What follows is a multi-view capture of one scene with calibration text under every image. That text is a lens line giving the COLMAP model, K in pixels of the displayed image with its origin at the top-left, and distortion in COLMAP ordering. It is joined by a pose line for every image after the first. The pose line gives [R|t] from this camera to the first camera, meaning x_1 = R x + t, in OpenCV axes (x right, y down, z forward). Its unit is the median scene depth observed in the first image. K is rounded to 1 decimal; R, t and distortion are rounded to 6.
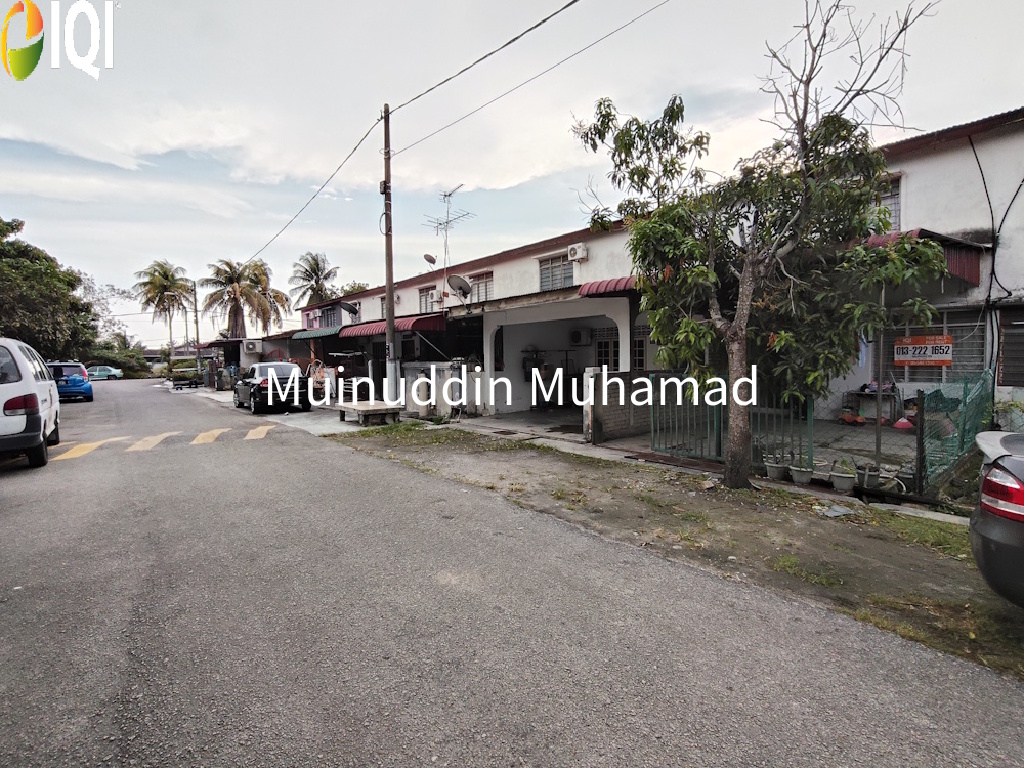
lens RADIAL K [[491.9, 0, 497.7], [0, 491.9, 363.6], [0, 0, 1]] dist [-0.000696, 0.000361]
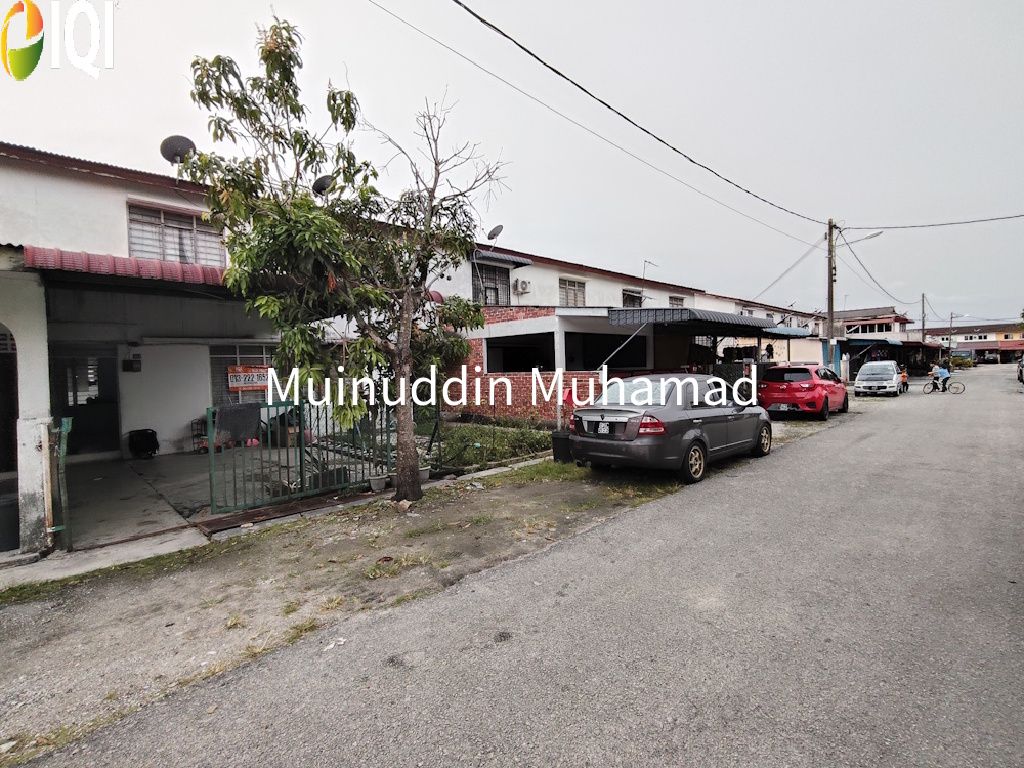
lens RADIAL K [[487.6, 0, 509.1], [0, 487.6, 376.6], [0, 0, 1]] dist [-0.004959, 0.004837]
pose [[-0.102772, -0.000007, 0.994705, -0.733412], [0.044385, 0.999004, 0.004593, -0.015250], [-0.993714, 0.044622, -0.102670, 1.076601]]
